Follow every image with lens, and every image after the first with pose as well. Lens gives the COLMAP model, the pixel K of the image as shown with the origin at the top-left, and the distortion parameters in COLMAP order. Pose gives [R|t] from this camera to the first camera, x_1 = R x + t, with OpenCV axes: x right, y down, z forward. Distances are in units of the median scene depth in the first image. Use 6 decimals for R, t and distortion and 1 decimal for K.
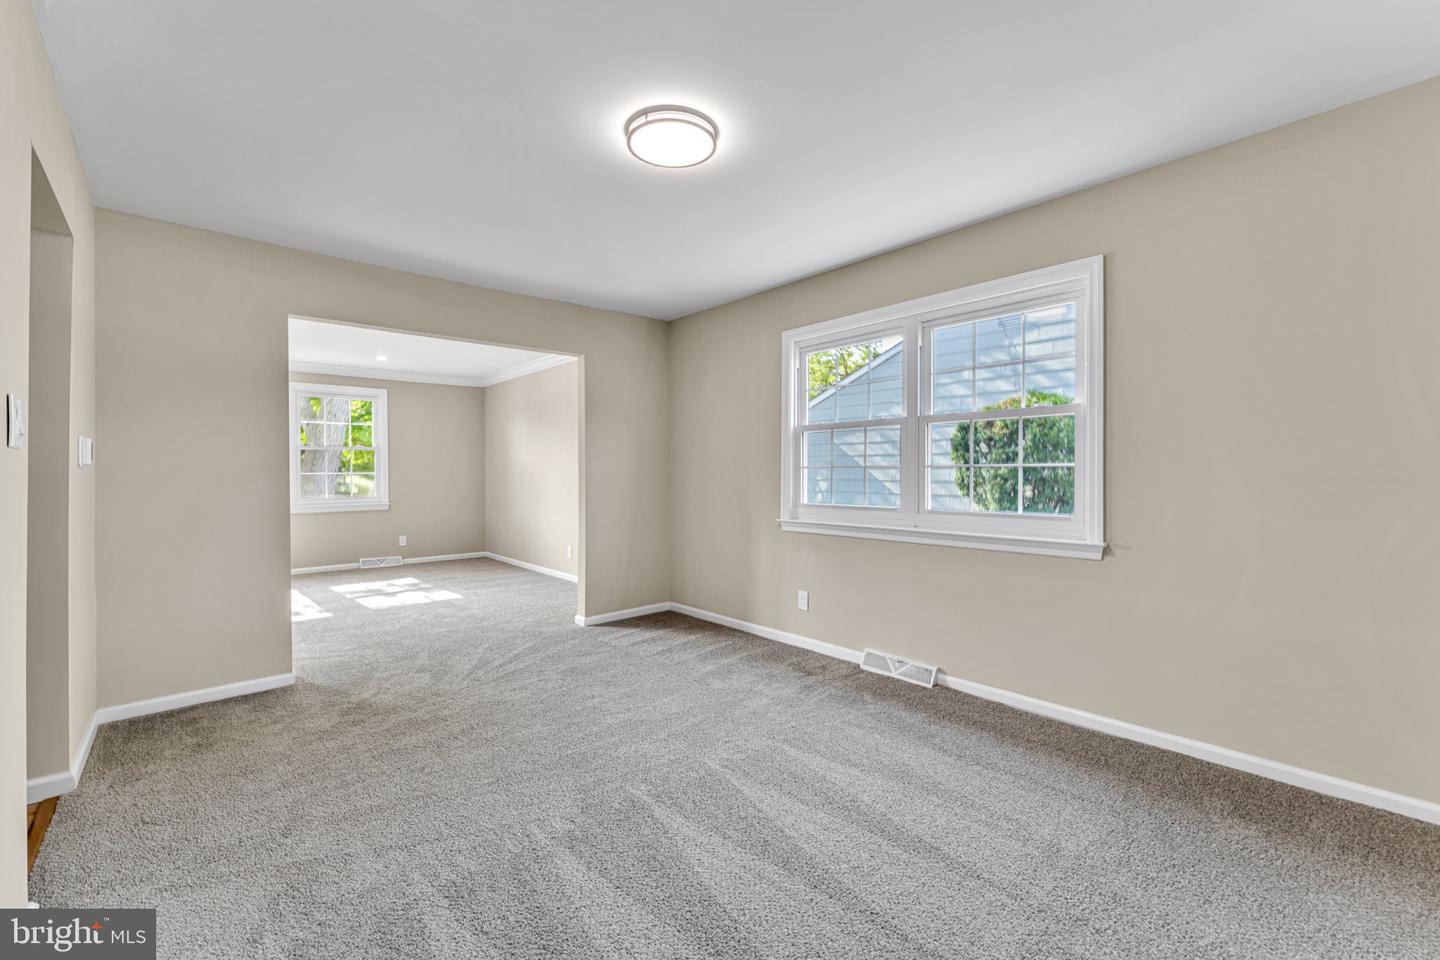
lens RADIAL K [[596.8, 0, 725.9], [0, 596.8, 474.5], [0, 0, 1]] dist [-0.001902, 0.000188]
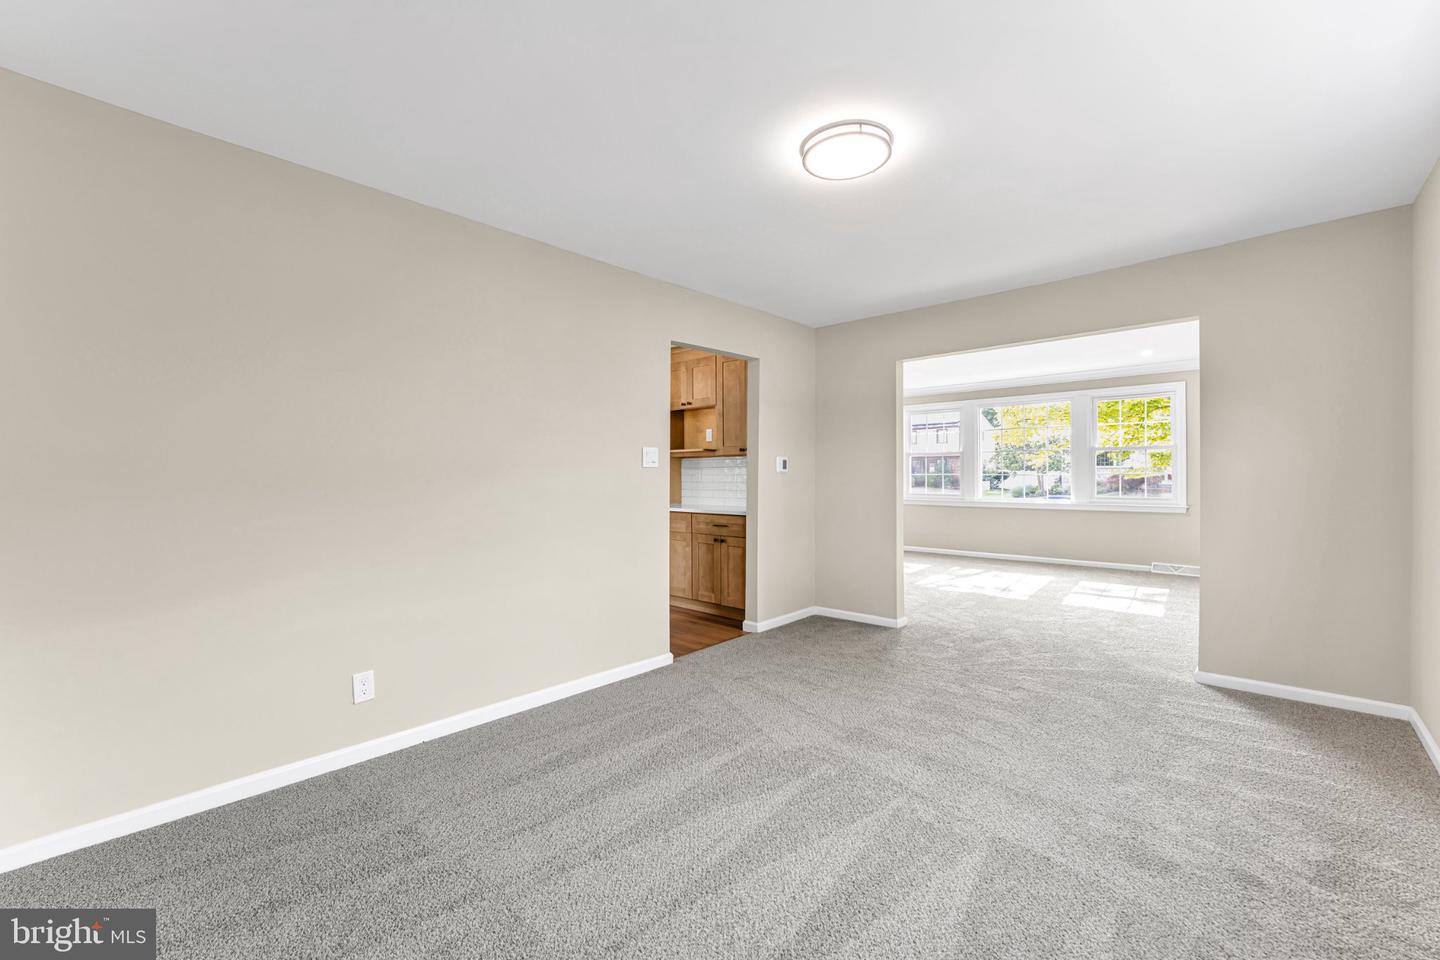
lens RADIAL K [[596.8, 0, 727.0], [0, 596.8, 475.8], [0, 0, 1]] dist [-0.001902, 0.000188]
pose [[0.110765, 0.009952, -0.993797, 0.566410], [-0.003298, 0.999948, 0.009646, -0.012086], [0.993841, 0.002209, 0.110792, 0.430212]]
